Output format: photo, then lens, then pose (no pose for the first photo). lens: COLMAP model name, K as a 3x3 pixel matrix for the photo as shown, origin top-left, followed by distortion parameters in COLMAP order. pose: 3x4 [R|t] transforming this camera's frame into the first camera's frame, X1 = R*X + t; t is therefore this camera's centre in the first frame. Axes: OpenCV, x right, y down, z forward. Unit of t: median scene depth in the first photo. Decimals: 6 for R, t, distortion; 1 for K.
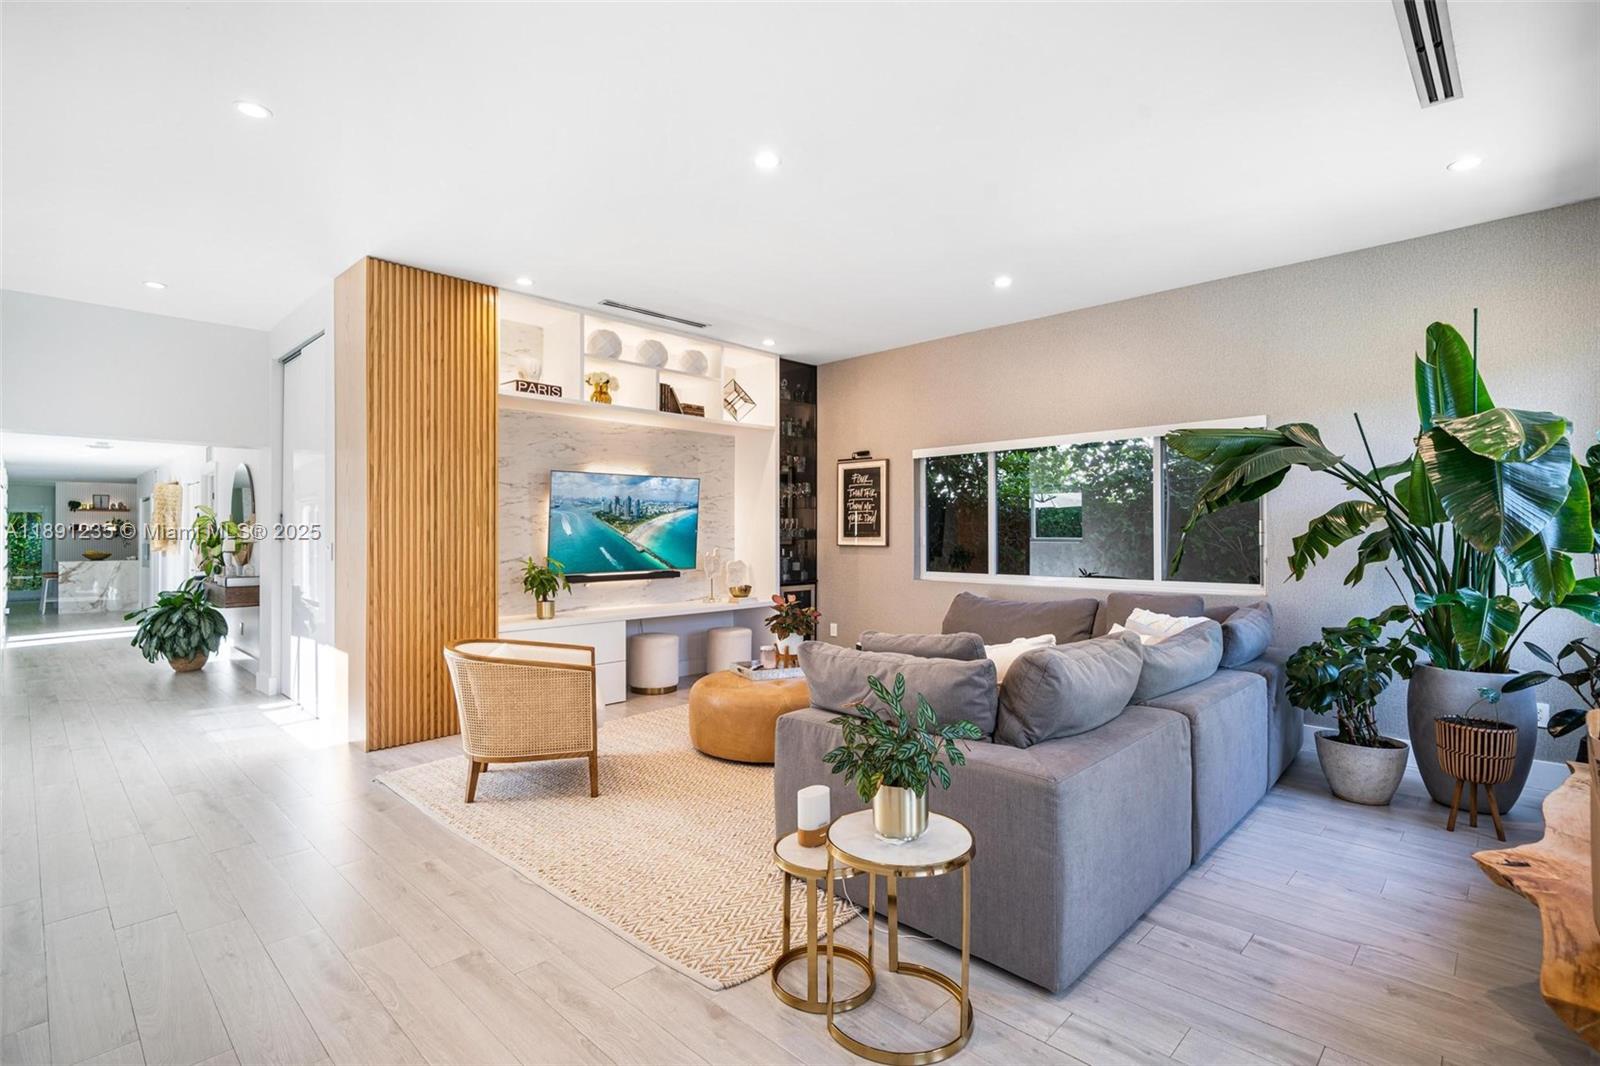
lens RADIAL K [[754.0, 0, 800.0], [0, 754.0, 533.0], [0, 0, 1]] dist [0.000868, 0.000131]
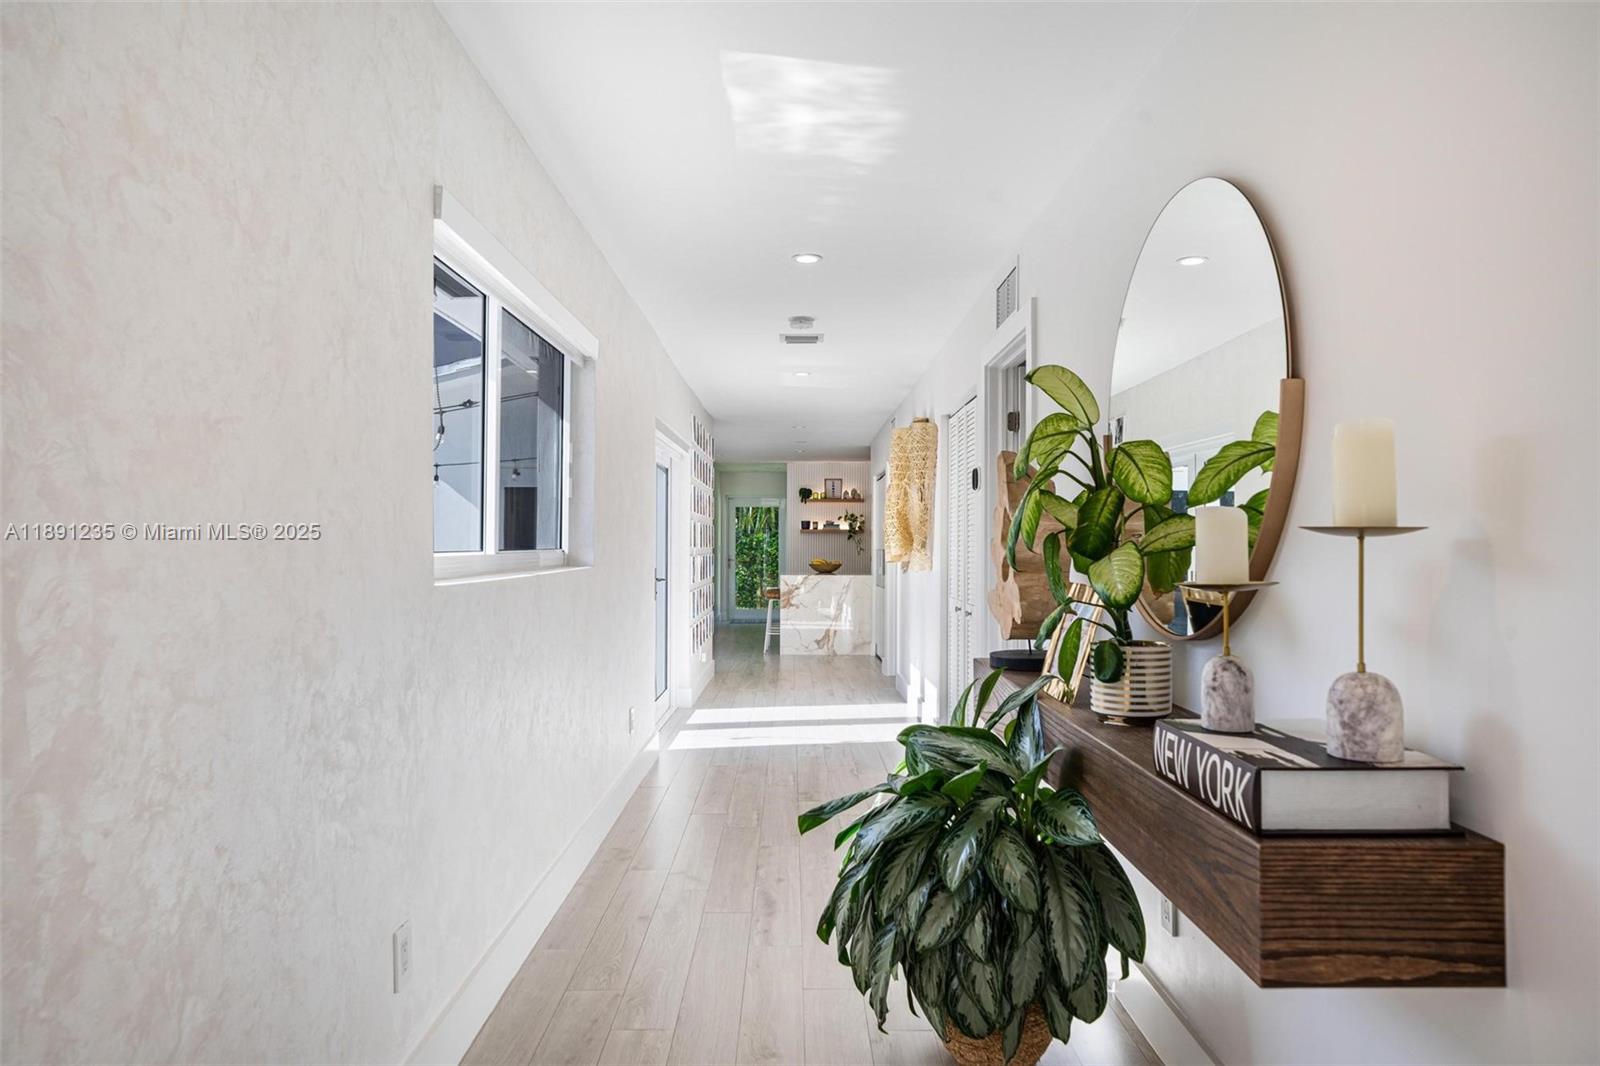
lens RADIAL K [[974.1, 0, 800.0], [0, 974.1, 533.0], [0, 0, 1]] dist [-0.000140, -0.000008]
pose [[0.694913, -0.005363, -0.719074, -0.437104], [-0.000666, 0.999967, -0.008102, 0.010043], [0.719094, 0.006110, 0.694886, 0.512708]]
